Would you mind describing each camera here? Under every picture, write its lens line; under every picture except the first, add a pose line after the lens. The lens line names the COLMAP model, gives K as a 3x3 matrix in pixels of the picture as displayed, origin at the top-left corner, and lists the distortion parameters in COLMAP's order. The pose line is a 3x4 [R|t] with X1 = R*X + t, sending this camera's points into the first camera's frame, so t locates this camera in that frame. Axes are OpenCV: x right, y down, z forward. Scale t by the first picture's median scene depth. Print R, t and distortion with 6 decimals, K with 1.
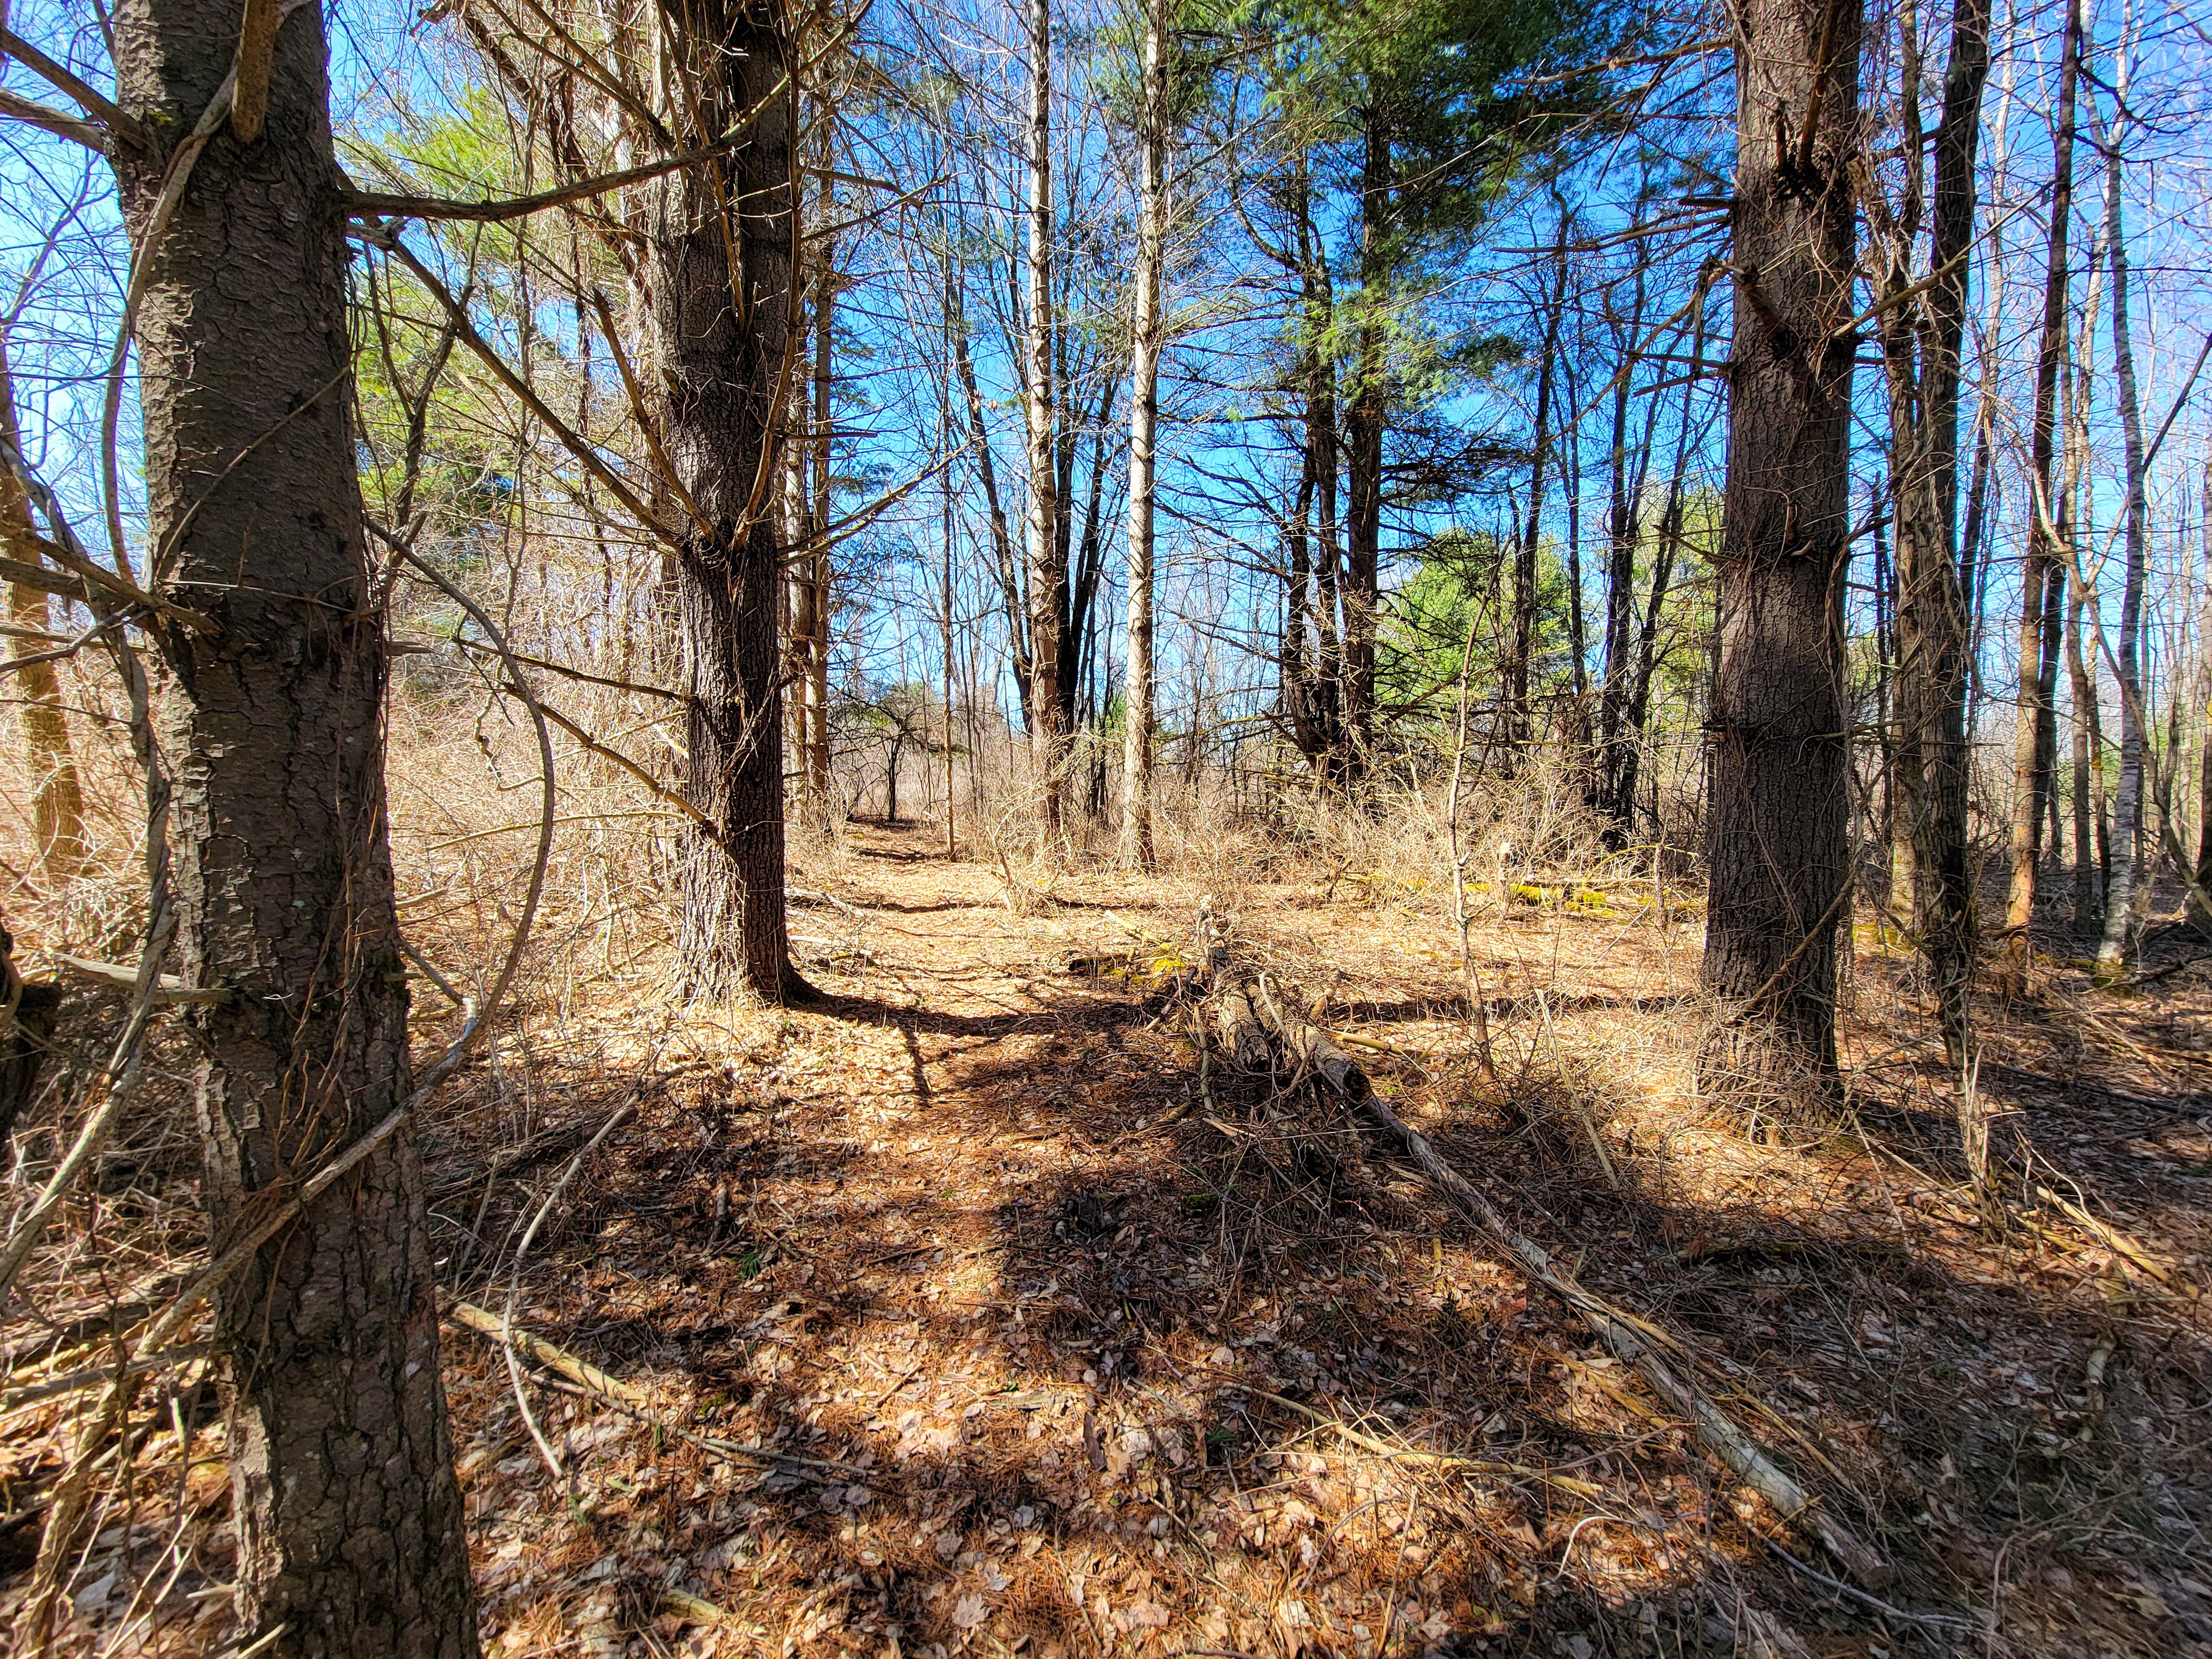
lens RADIAL K [[892.4, 0, 1104.5], [0, 892.4, 826.1], [0, 0, 1]] dist [-0.001610, -0.000124]
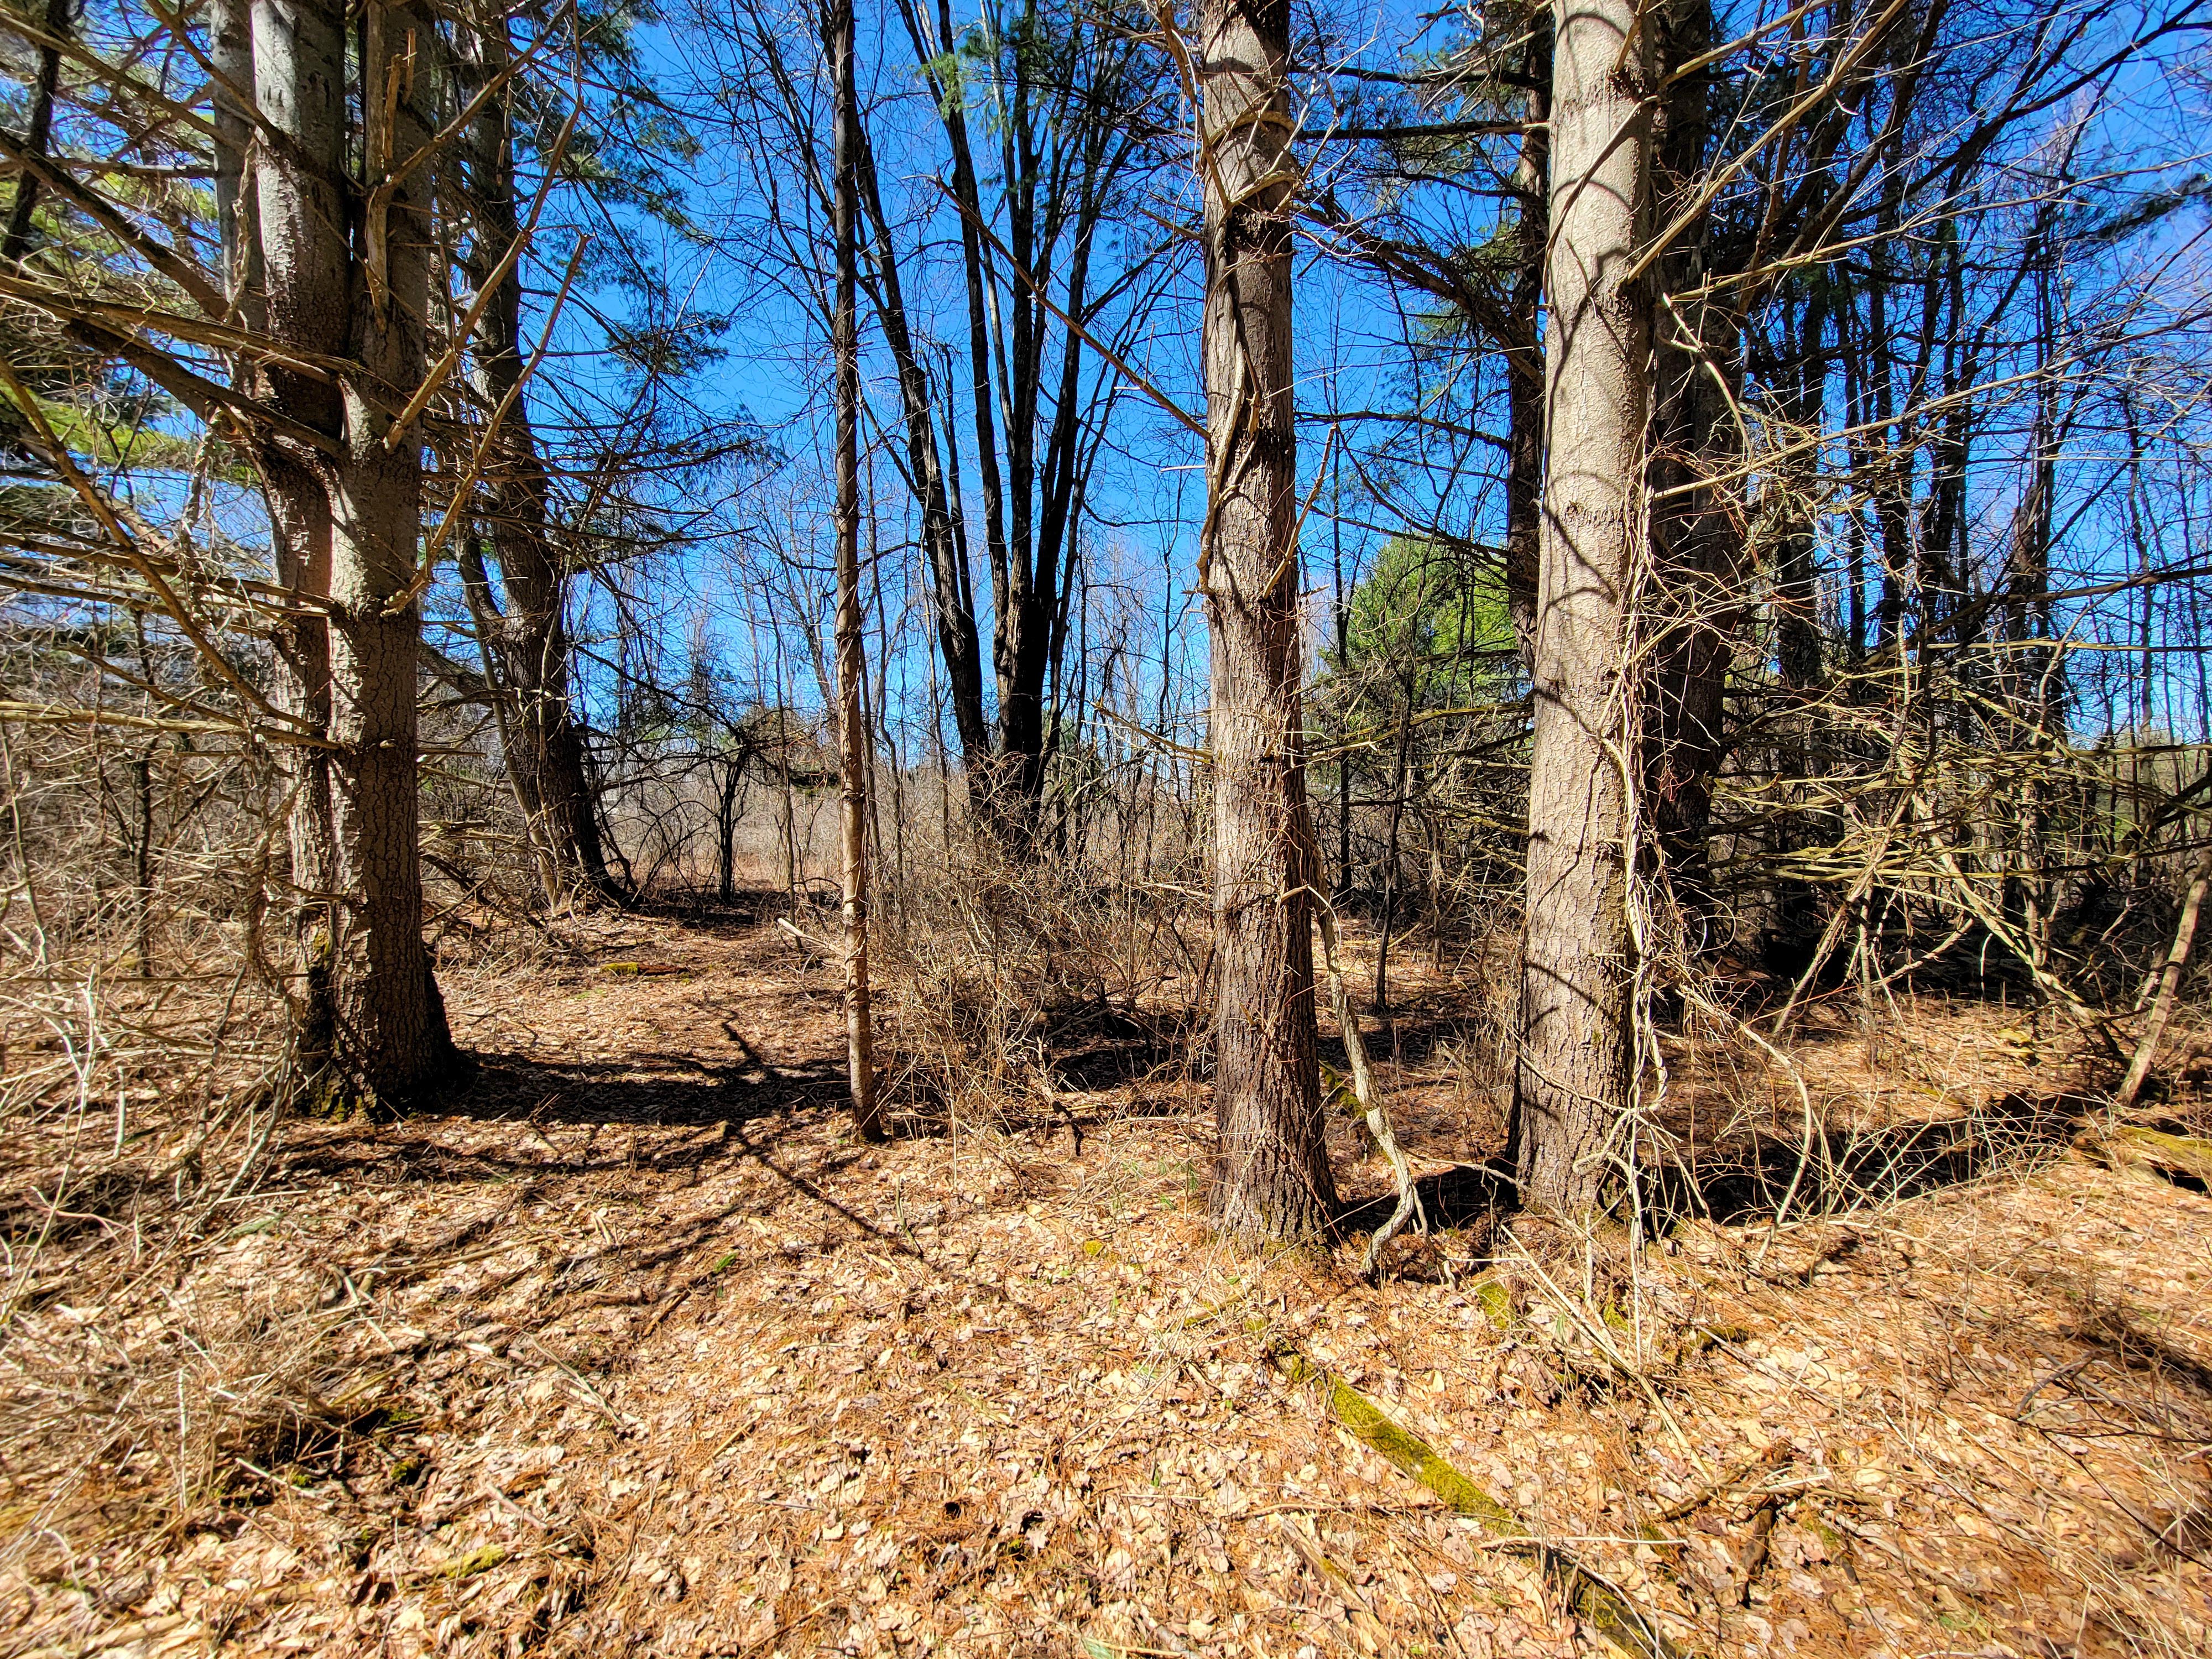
lens RADIAL K [[892.4, 0, 1107.5], [0, 892.4, 825.0], [0, 0, 1]] dist [-0.001610, -0.000124]
pose [[0.989700, -0.008128, 0.142926, -0.076945], [0.013746, 0.999169, -0.038362, -0.030623], [-0.142495, 0.039932, 0.988990, 0.402793]]
